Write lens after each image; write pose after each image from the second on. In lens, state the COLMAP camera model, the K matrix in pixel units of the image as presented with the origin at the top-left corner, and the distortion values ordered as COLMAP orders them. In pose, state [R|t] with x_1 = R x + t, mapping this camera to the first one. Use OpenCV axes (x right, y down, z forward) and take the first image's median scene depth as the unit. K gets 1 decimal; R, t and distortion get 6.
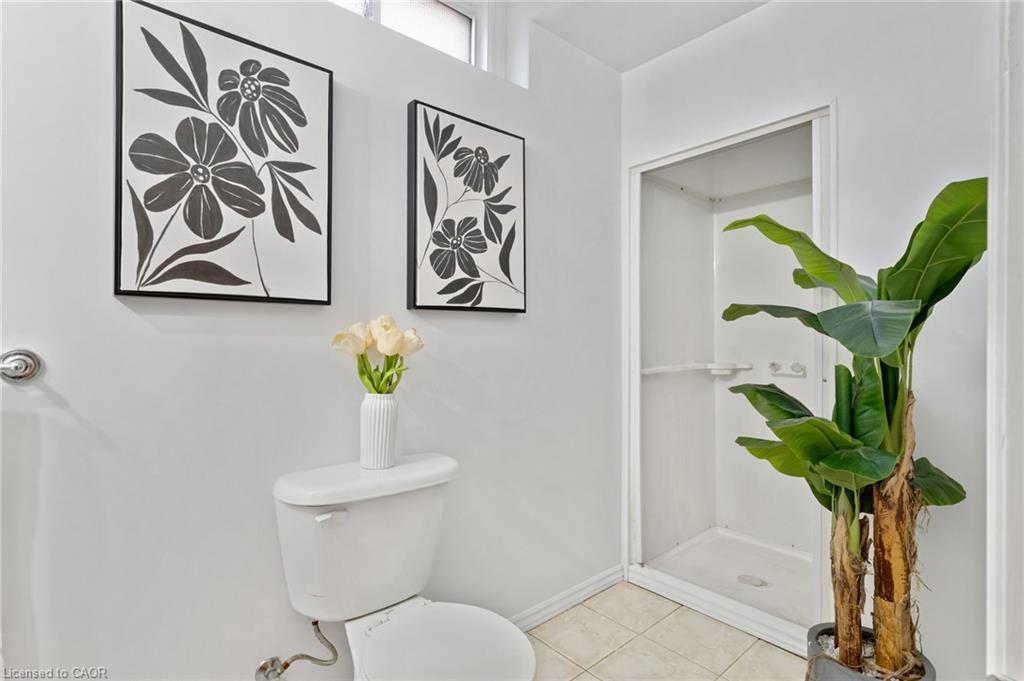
lens RADIAL K [[488.5, 0, 509.3], [0, 488.5, 339.3], [0, 0, 1]] dist [0.005040, -0.000405]
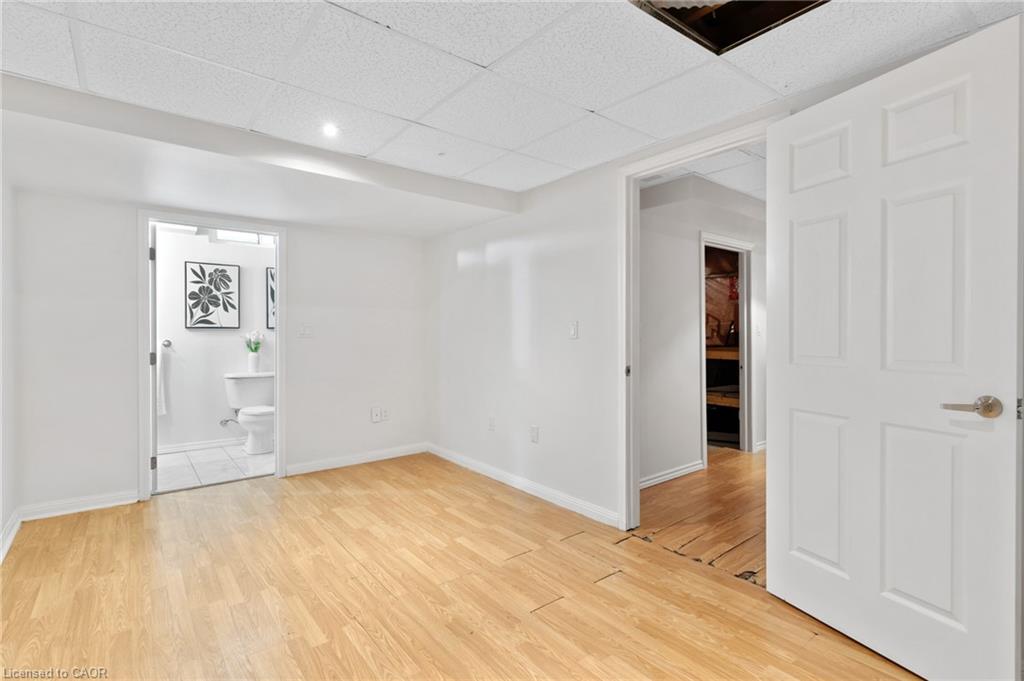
lens RADIAL K [[488.5, 0, 516.0], [0, 488.5, 338.3], [0, 0, 1]] dist [0.005040, -0.000405]
pose [[0.999675, -0.002137, -0.025420, 2.095236], [0.002544, 0.999869, 0.015984, -0.054617], [0.025382, -0.016043, 0.999549, -3.056231]]
